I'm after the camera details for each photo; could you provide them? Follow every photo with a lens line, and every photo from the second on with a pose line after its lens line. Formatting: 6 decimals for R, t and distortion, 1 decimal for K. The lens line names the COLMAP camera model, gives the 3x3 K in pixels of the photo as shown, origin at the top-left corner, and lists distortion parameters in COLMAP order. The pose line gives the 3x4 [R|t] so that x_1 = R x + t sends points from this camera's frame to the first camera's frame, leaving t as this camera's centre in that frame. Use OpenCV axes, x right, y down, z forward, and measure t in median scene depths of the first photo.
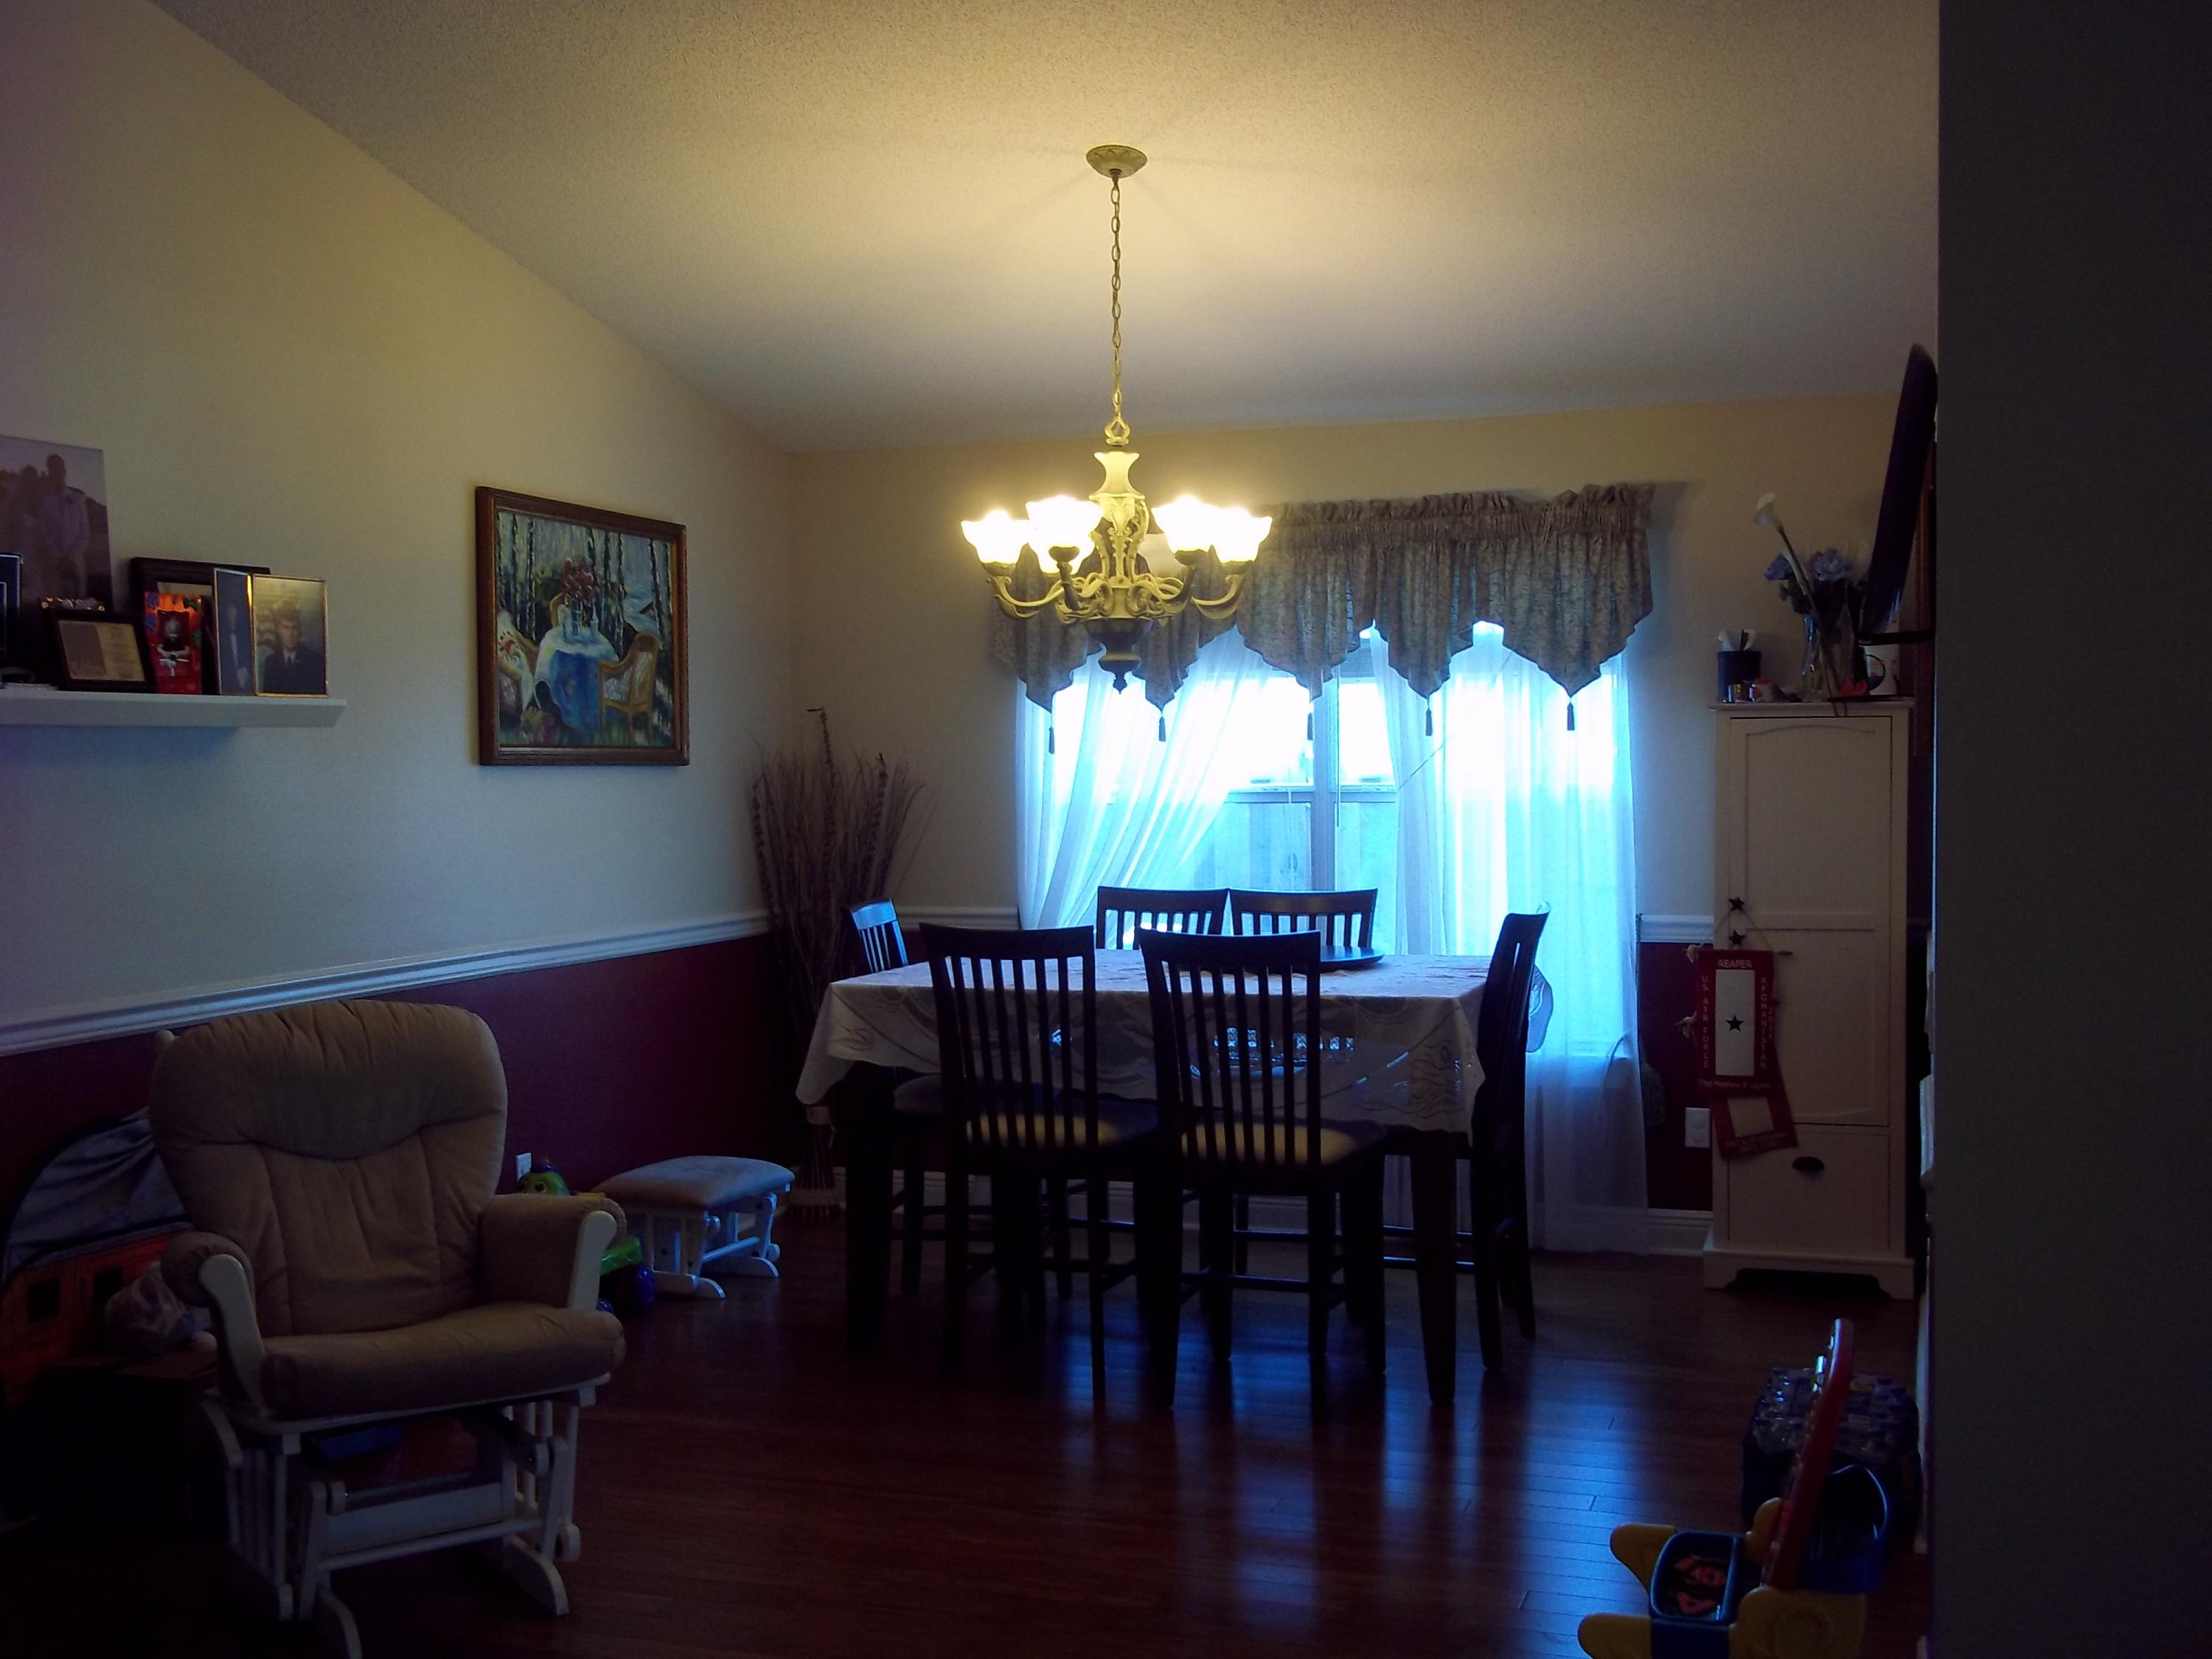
lens RADIAL K [[2343.5, 0, 1106.0], [0, 2343.5, 829.5], [0, 0, 1]] dist [-0.013153, -0.006792]
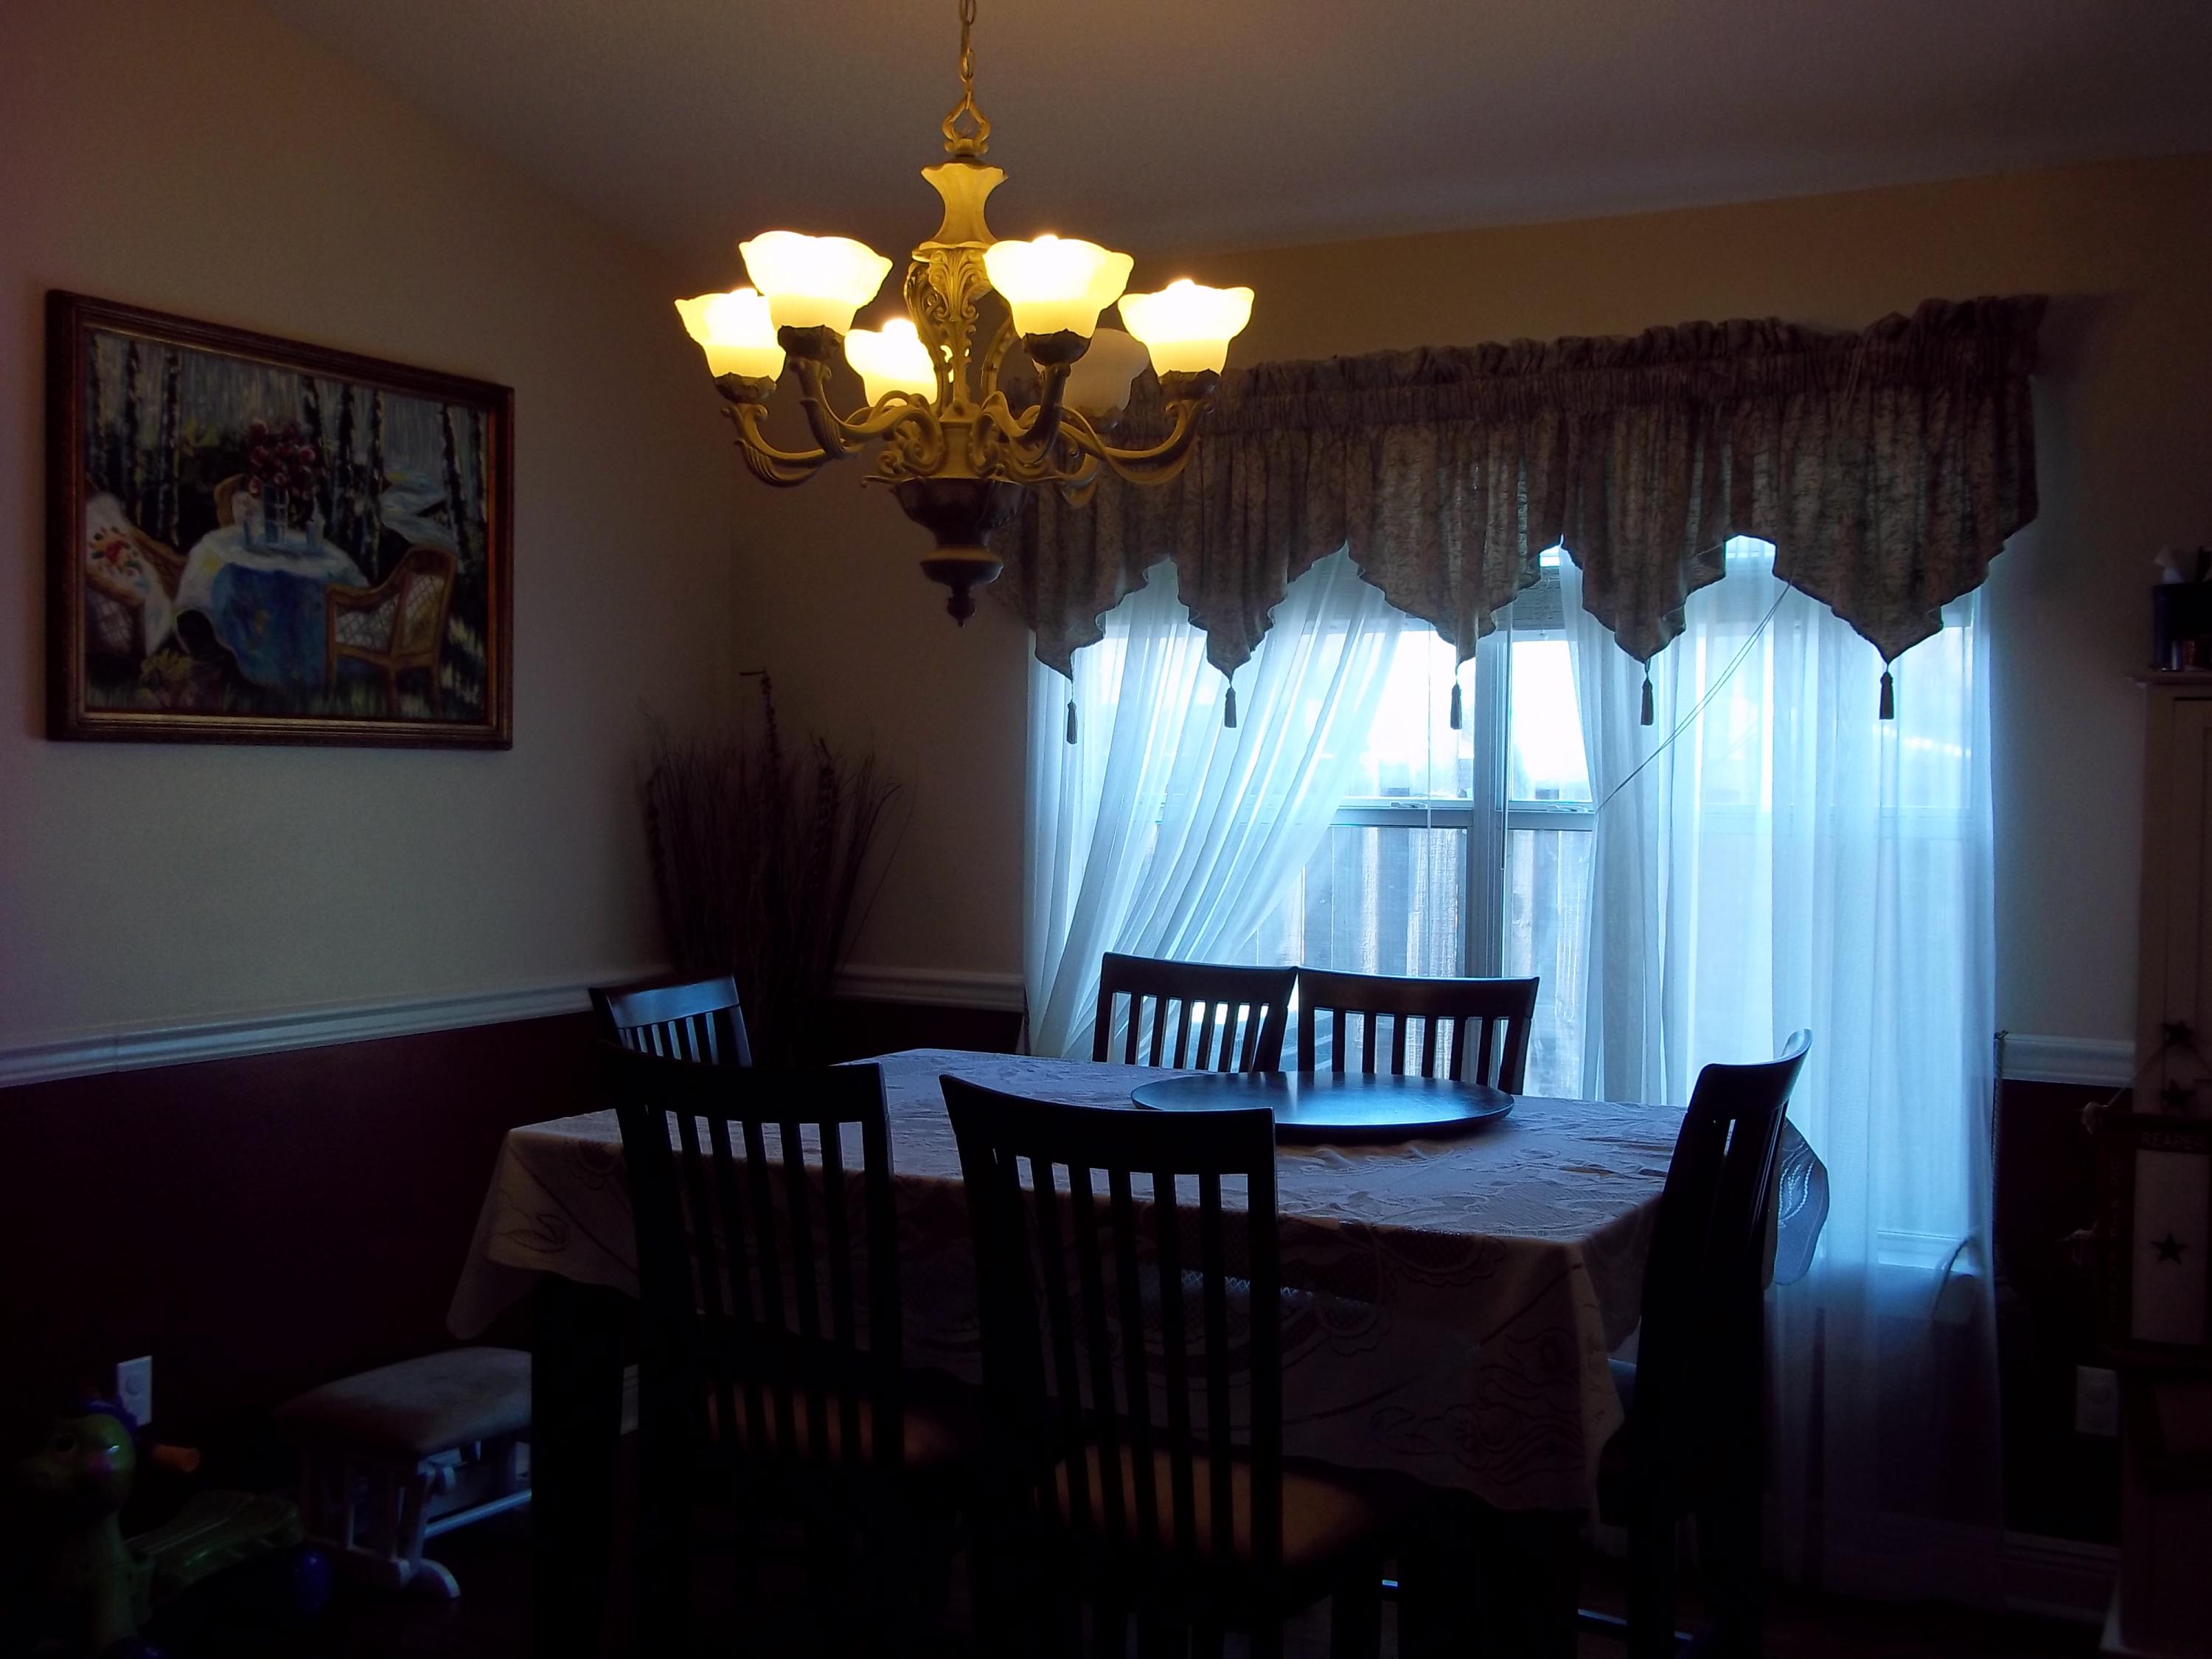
lens RADIAL K [[2377.0, 0, 1106.0], [0, 2377.0, 829.5], [0, 0, 1]] dist [0.007223, 0.018923]
pose [[0.987604, 0.024601, -0.155027, 0.097539], [-0.024598, 0.999696, 0.001935, -0.010627], [0.155027, 0.001902, 0.987908, 0.375448]]
